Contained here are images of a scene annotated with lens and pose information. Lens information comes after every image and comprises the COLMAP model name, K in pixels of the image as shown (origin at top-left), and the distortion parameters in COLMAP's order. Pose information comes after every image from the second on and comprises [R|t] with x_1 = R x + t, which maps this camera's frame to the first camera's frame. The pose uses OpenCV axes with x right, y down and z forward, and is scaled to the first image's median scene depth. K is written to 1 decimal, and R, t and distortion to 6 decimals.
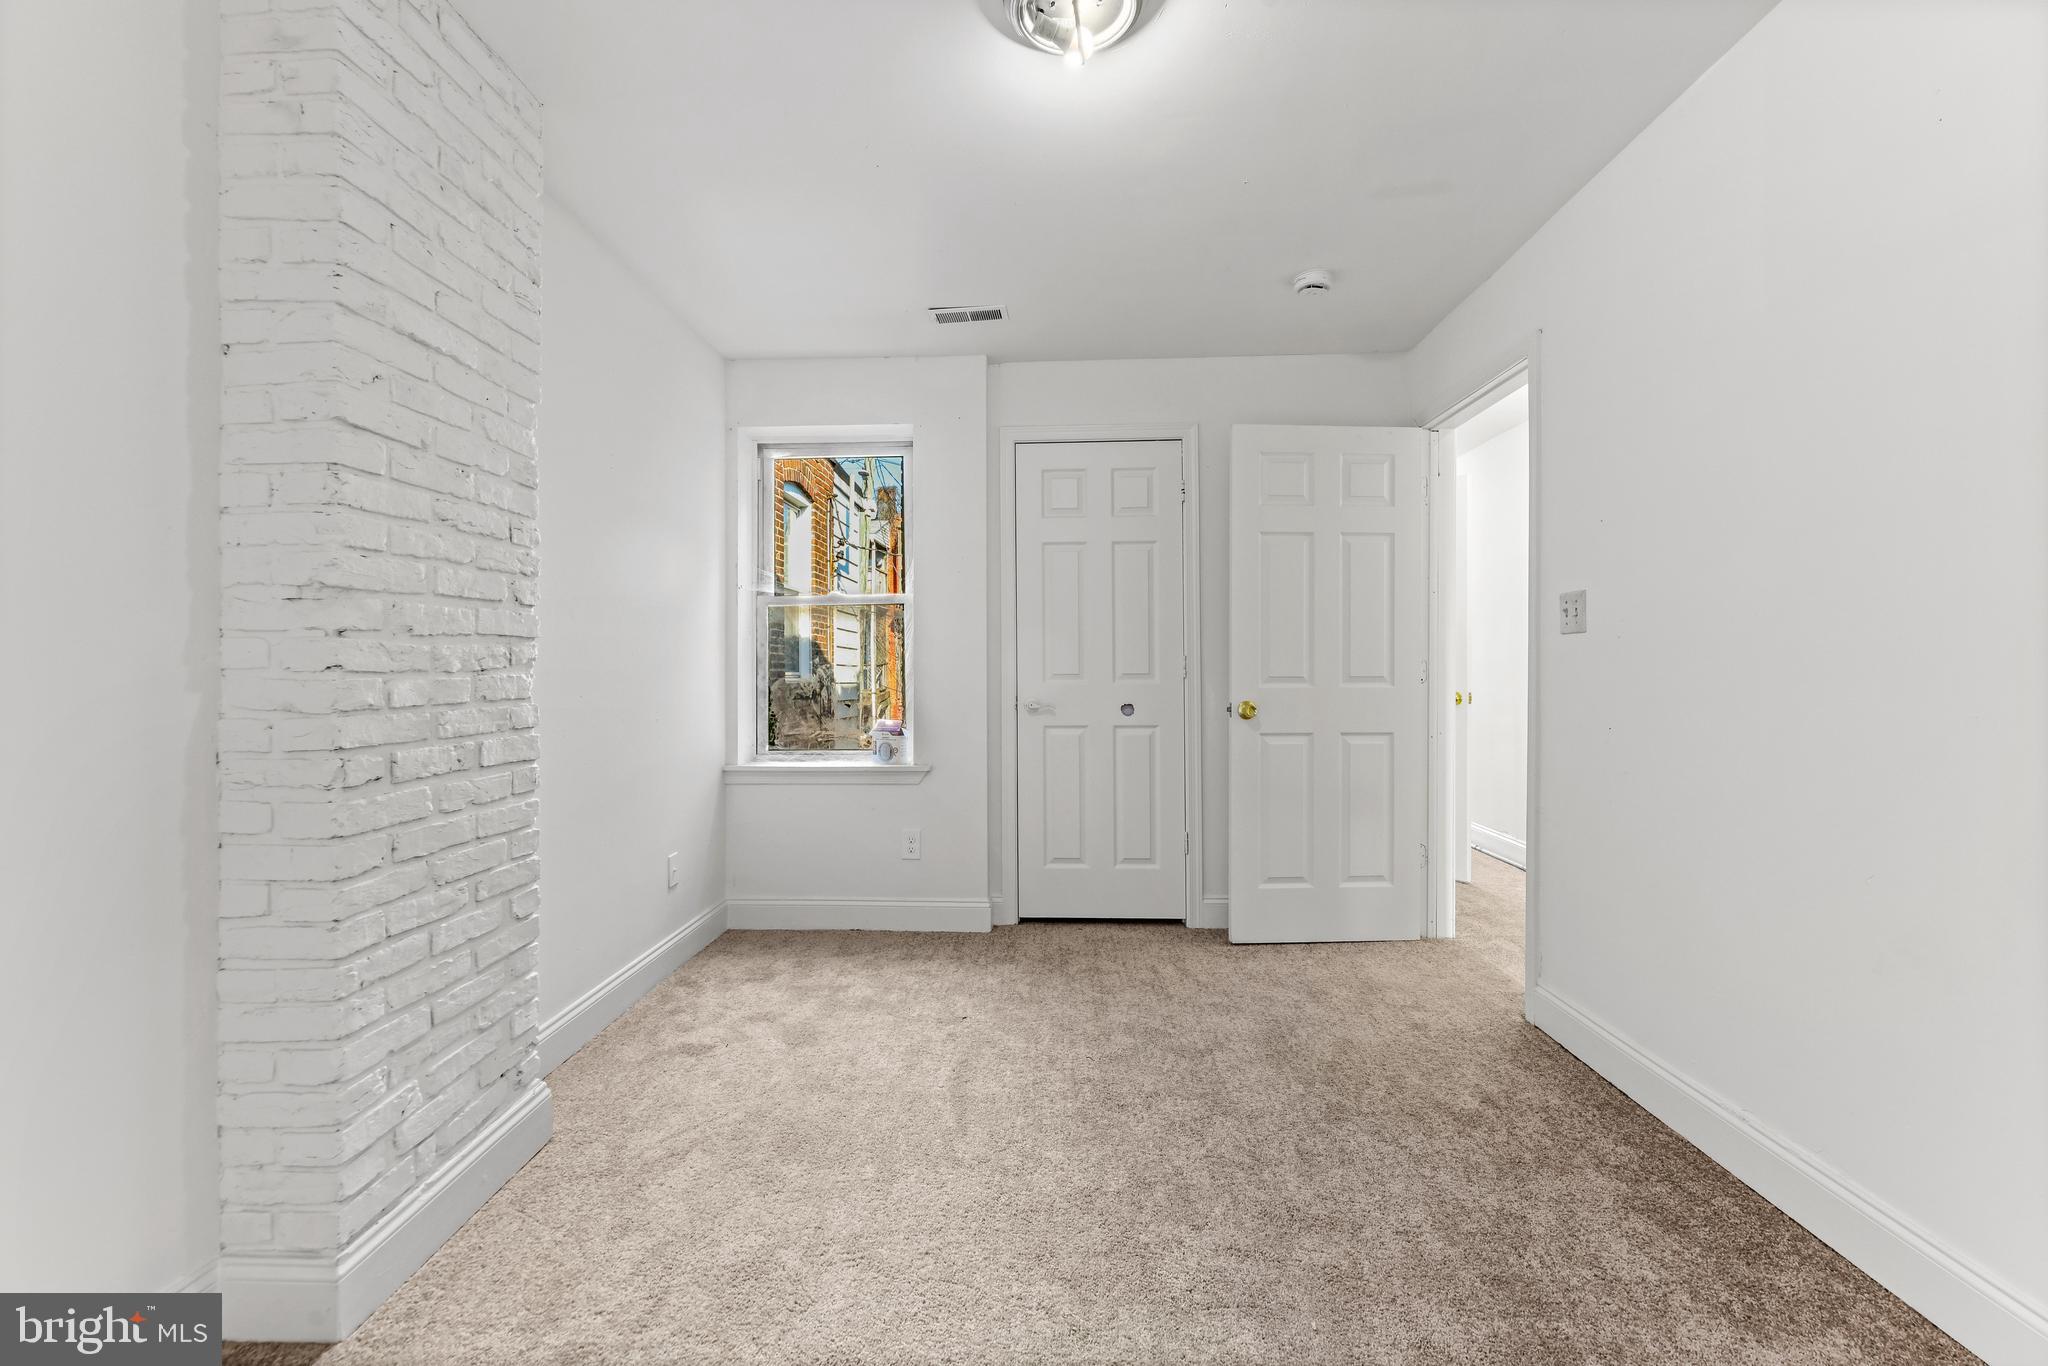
lens RADIAL K [[826.1, 0, 1014.9], [0, 826.1, 675.9], [0, 0, 1]] dist [0.000212, 0.000095]
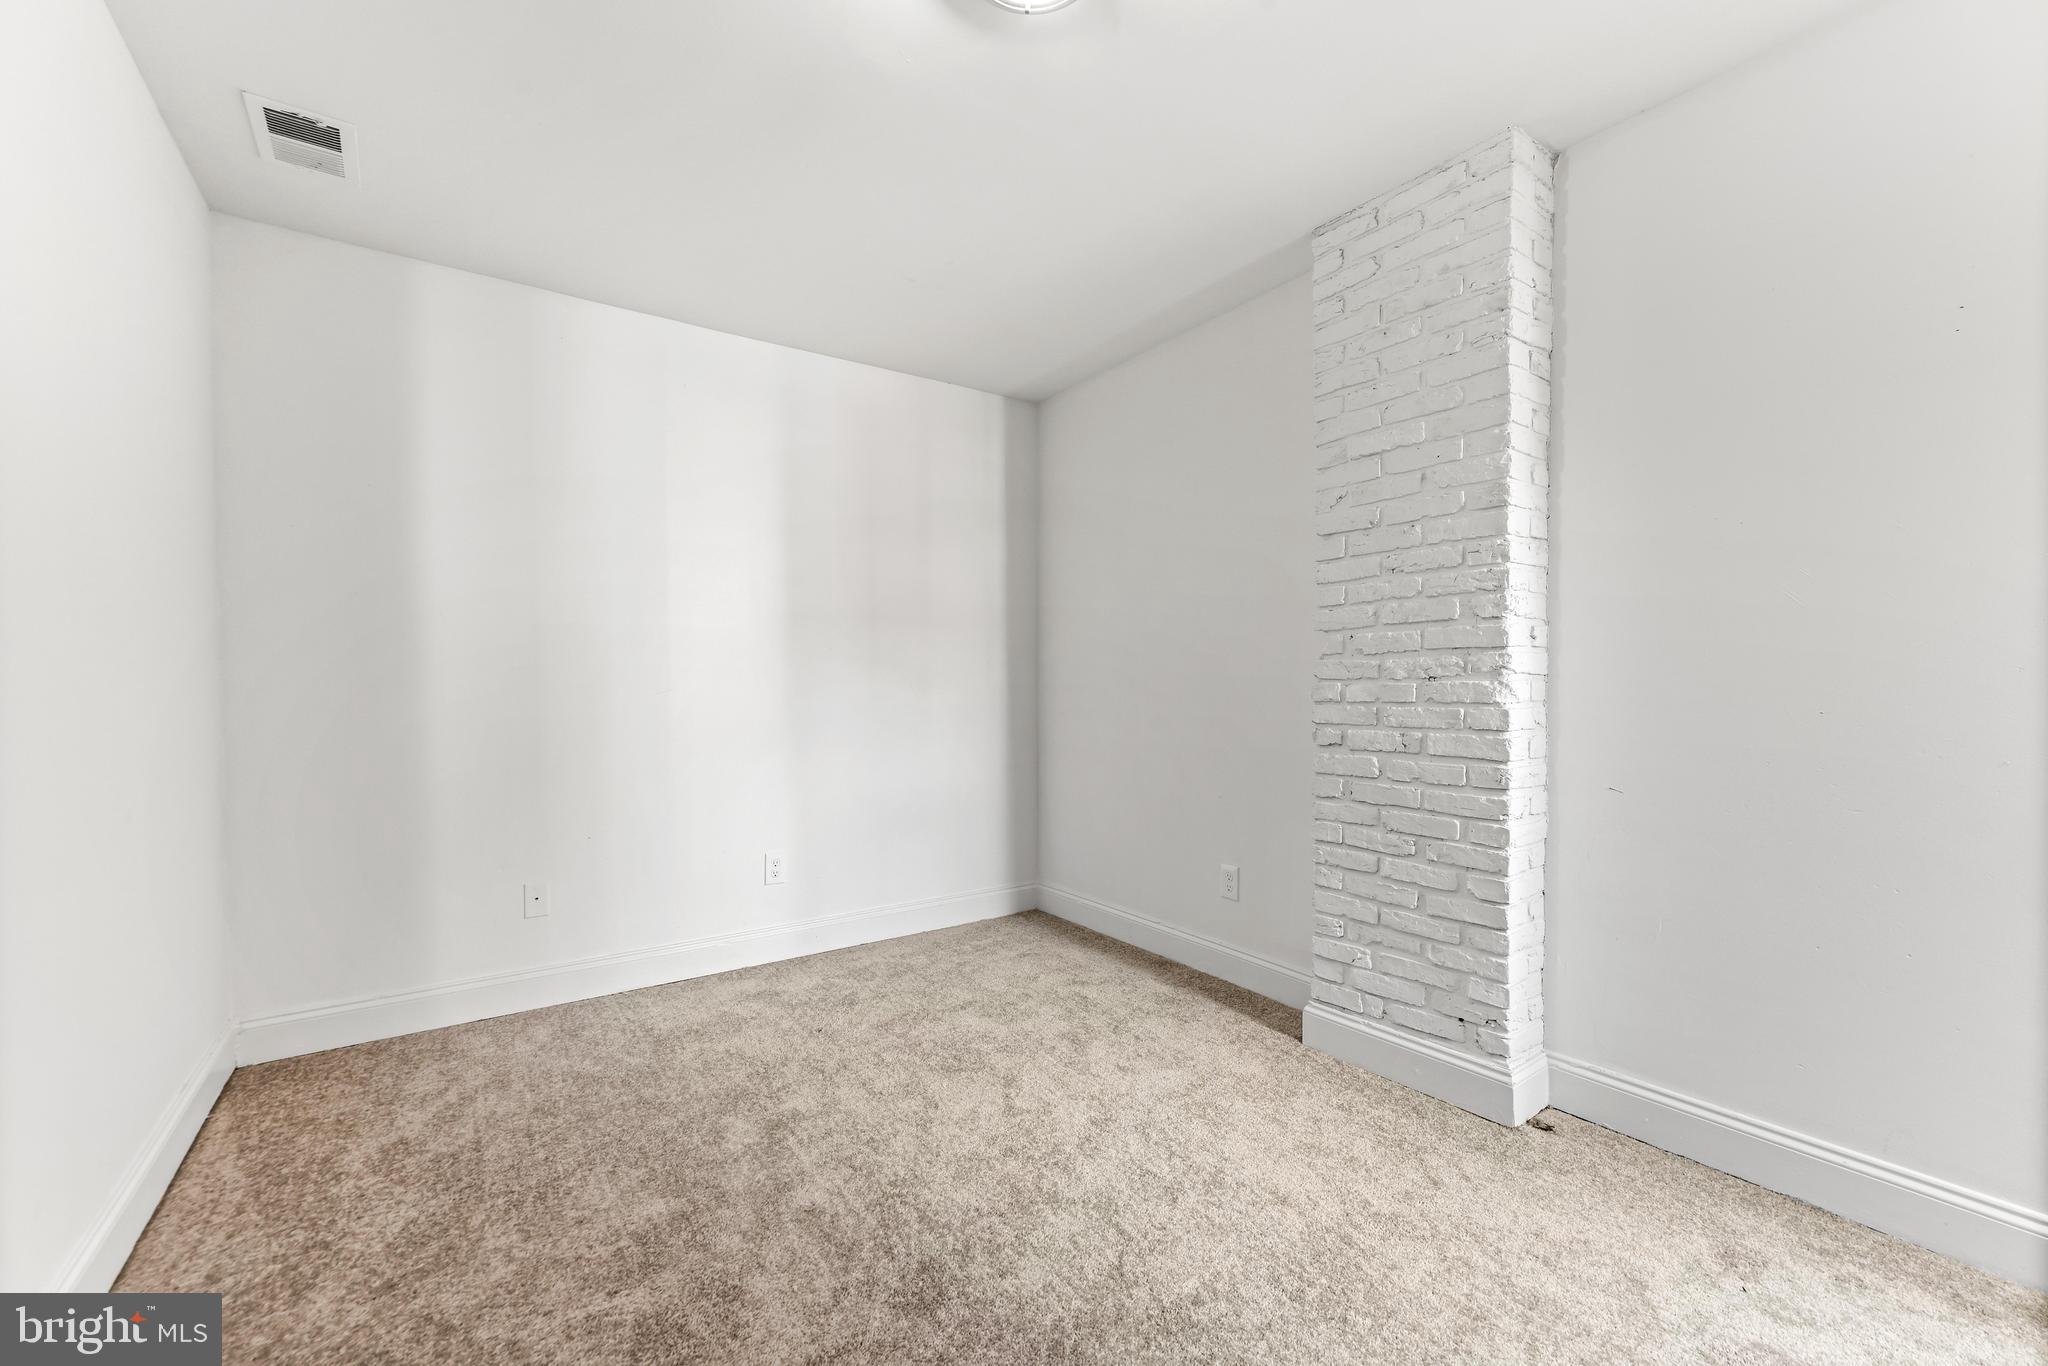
lens RADIAL K [[826.1, 0, 1014.9], [0, 826.1, 675.9], [0, 0, 1]] dist [0.000212, 0.000095]
pose [[-0.797303, 0.015037, -0.603392, 0.639982], [0.012975, 0.999886, 0.007772, -0.028412], [0.603440, -0.001632, -0.797407, 1.687503]]
